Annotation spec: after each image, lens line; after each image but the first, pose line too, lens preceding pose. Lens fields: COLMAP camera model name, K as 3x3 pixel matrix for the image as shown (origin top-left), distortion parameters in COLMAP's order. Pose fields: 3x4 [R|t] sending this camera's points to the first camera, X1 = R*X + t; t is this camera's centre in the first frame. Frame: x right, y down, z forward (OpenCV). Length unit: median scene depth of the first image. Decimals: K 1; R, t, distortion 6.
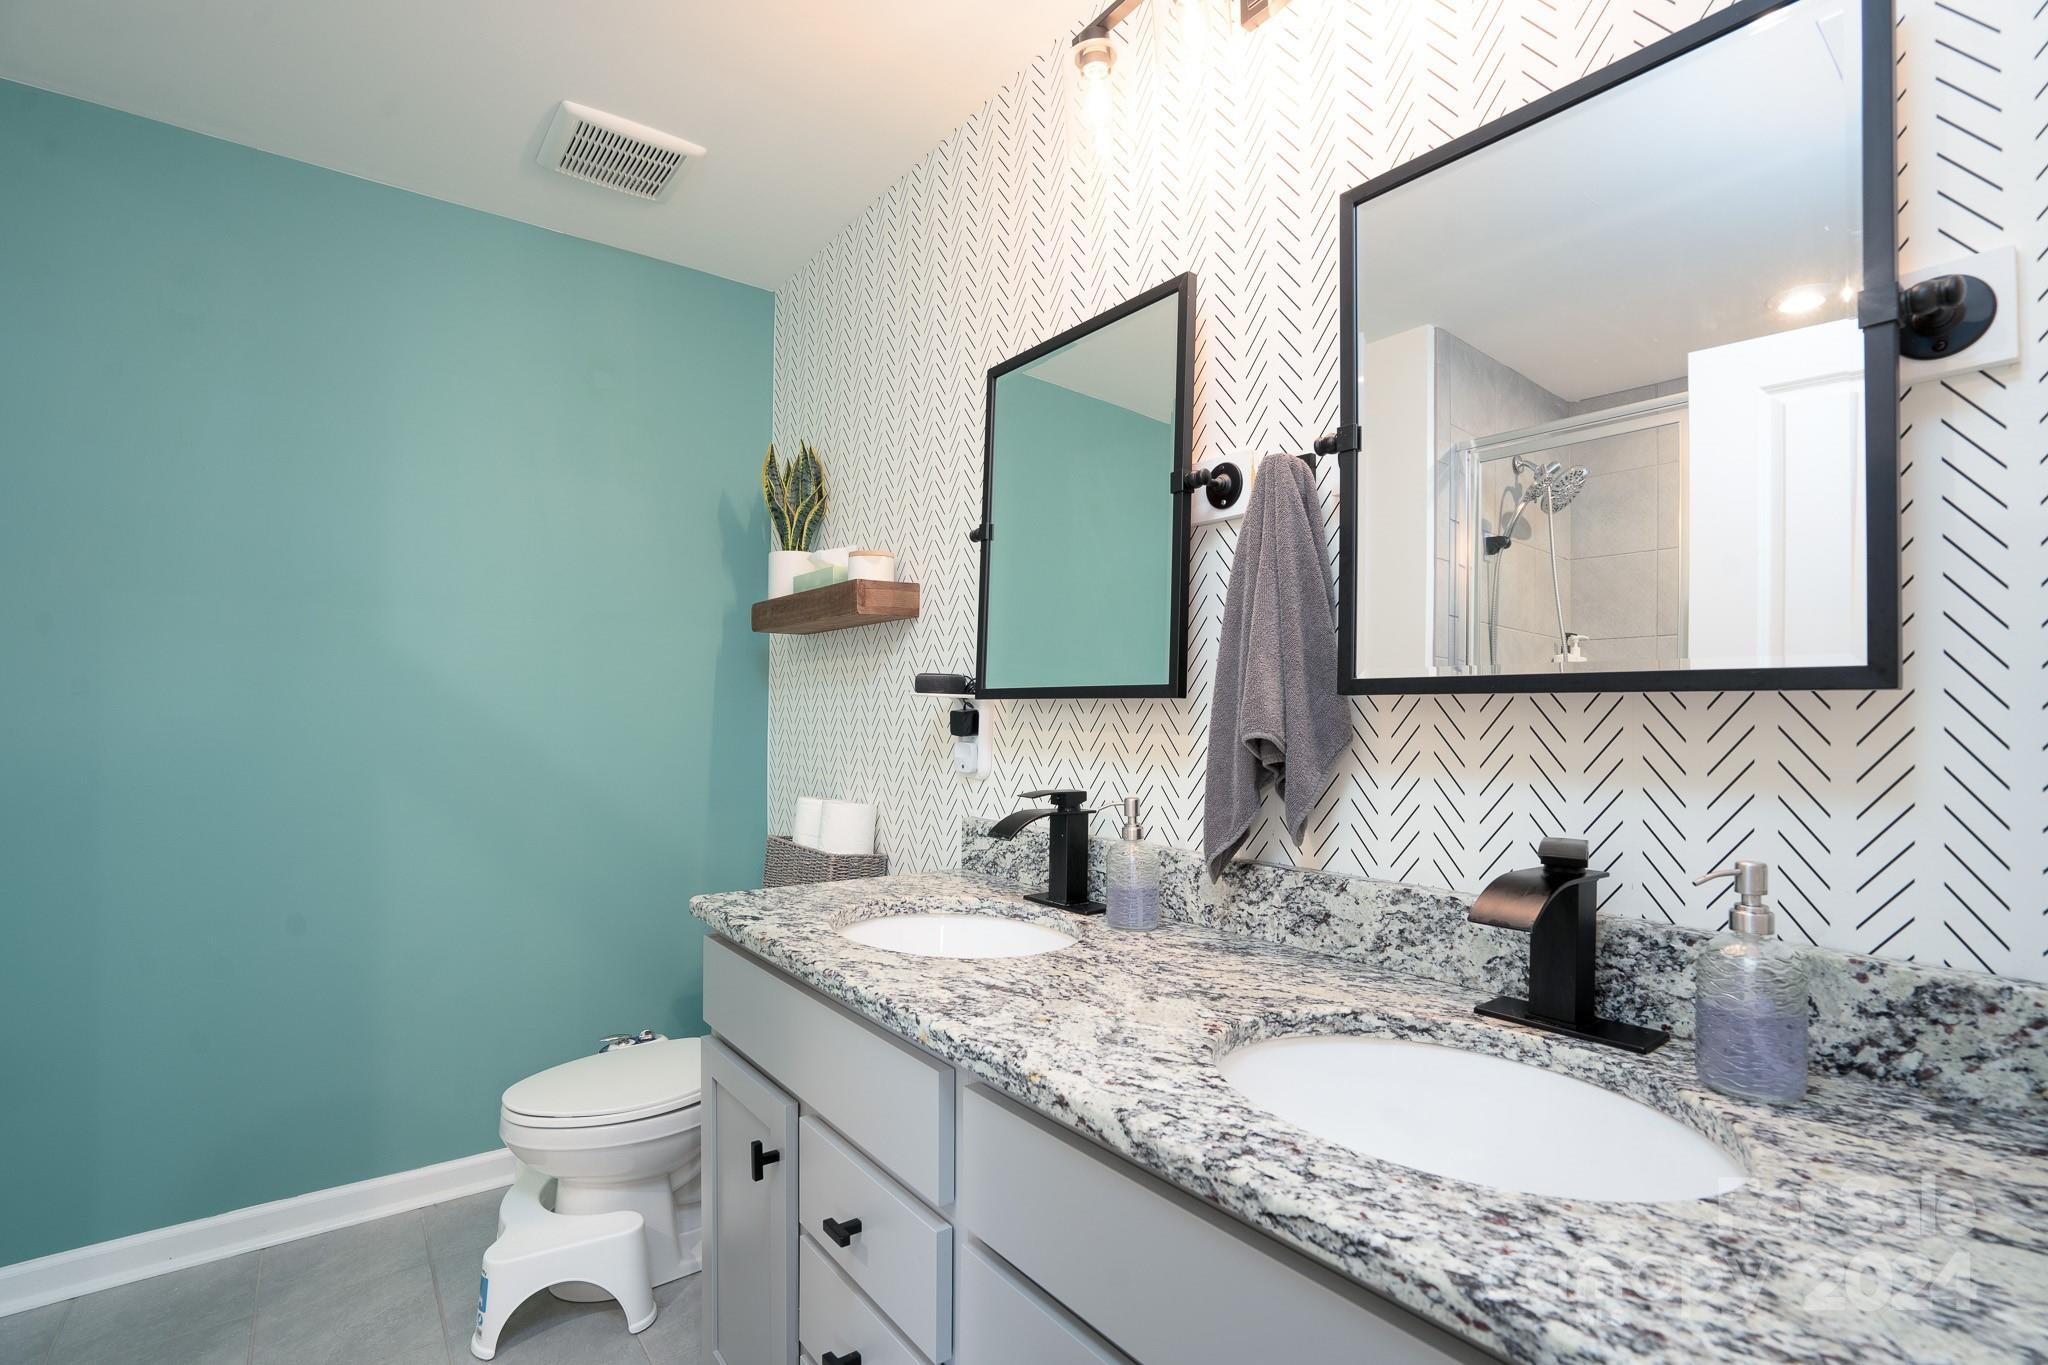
lens RADIAL K [[956.4, 0, 1026.3], [0, 956.4, 701.4], [0, 0, 1]] dist [-0.052200, 0.013893]
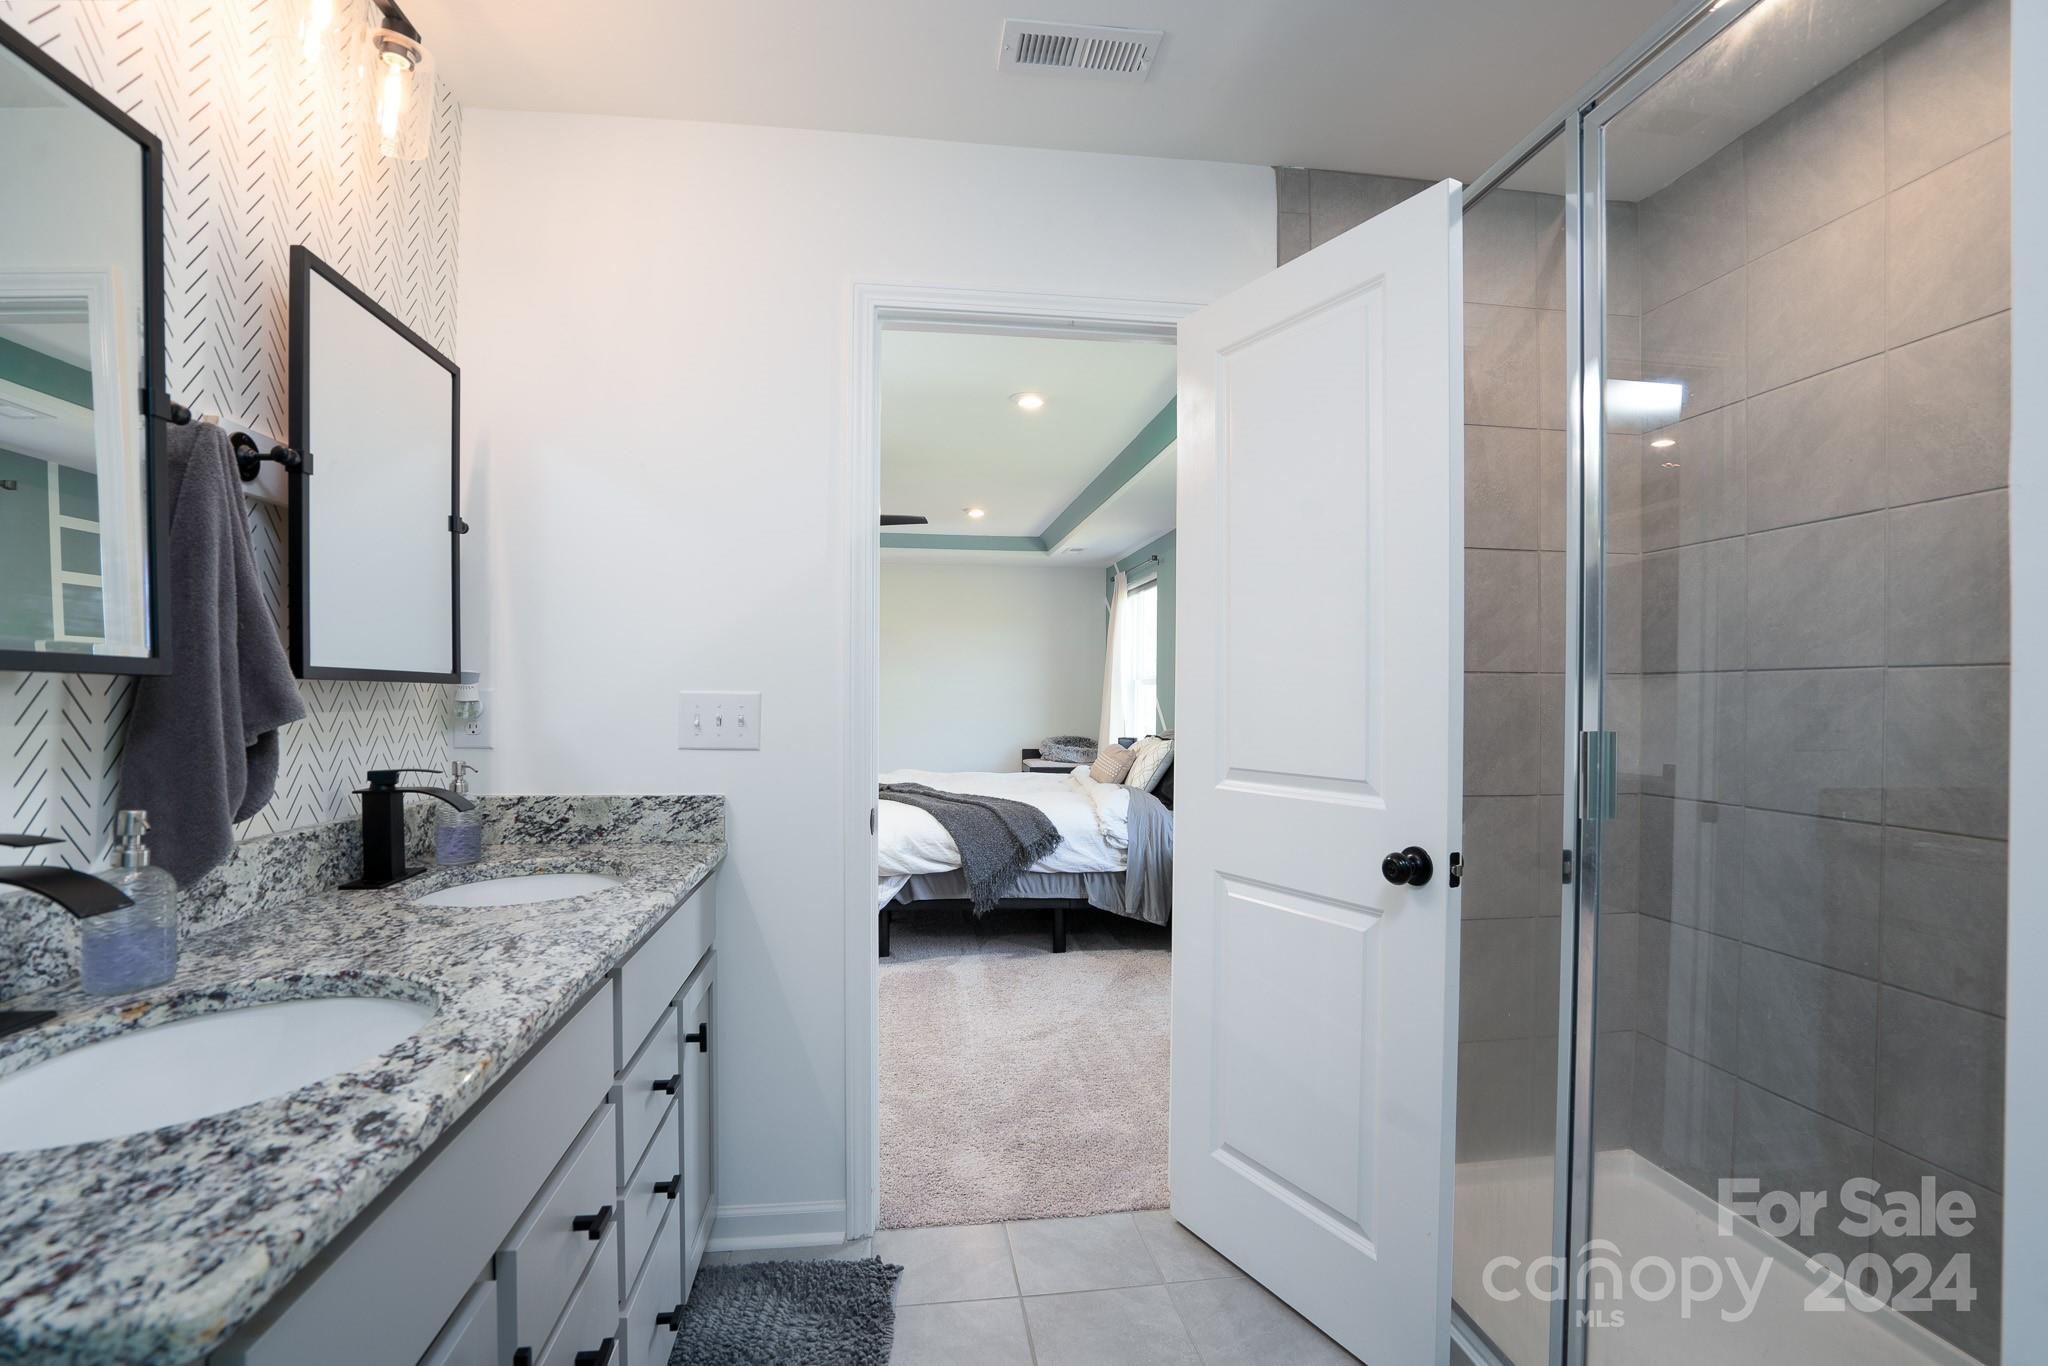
lens RADIAL K [[956.4, 0, 1026.3], [0, 956.4, 701.9], [0, 0, 1]] dist [-0.052200, 0.013893]
pose [[-0.877292, -0.004447, 0.479936, -1.001179], [-0.007249, 0.999966, -0.003984, 0.022540], [-0.479902, -0.006974, -0.877294, 1.573073]]
